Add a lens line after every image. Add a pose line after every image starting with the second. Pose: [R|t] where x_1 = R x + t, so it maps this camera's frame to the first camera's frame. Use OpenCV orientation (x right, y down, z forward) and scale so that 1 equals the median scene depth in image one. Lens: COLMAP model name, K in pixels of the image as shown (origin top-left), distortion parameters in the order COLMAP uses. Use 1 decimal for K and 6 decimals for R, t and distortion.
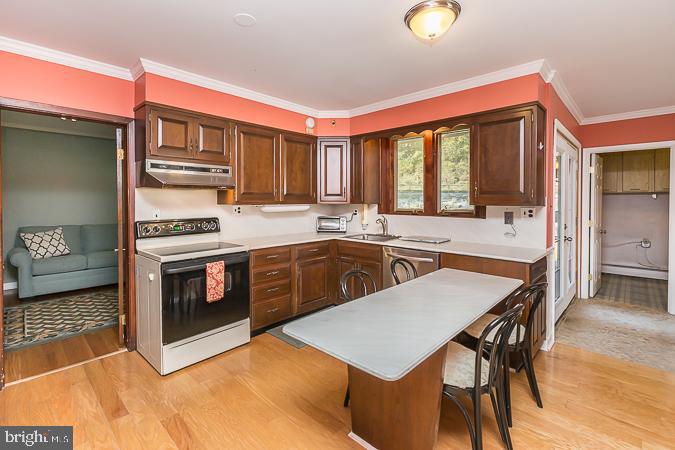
lens RADIAL K [[318.4, 0, 338.2], [0, 318.4, 203.1], [0, 0, 1]] dist [0.001570, 0.000258]
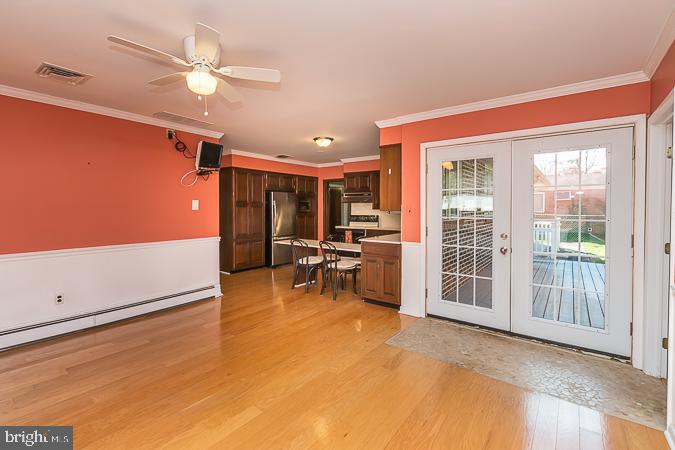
lens RADIAL K [[317.8, 0, 323.8], [0, 317.8, 214.8], [0, 0, 1]] dist [-0.000344, 0.000002]
pose [[0.076703, 0.022321, -0.996804, 1.590885], [-0.012716, 0.999690, 0.021408, 0.000084], [0.996973, 0.011034, 0.076963, 0.428356]]
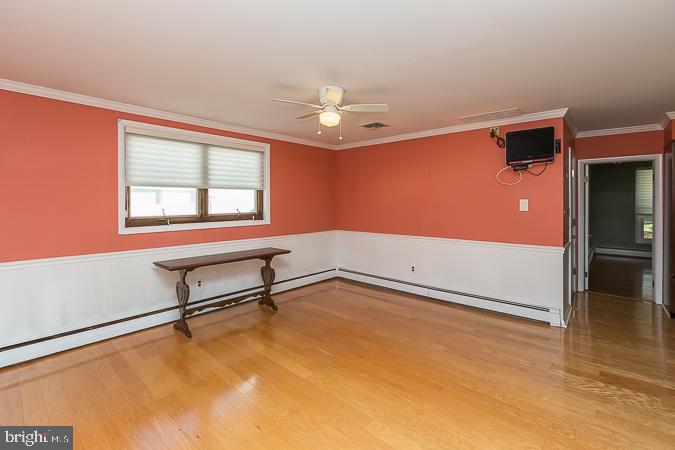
lens RADIAL K [[303.0, 0, 339.5], [0, 303.0, 203.7], [0, 0, 1]] dist [0.001563, 0.000145]
pose [[-0.999818, 0.003853, -0.018693, 0.949100], [0.003644, 0.999930, 0.011220, -0.023636], [0.018735, 0.011150, -0.999762, 1.033041]]
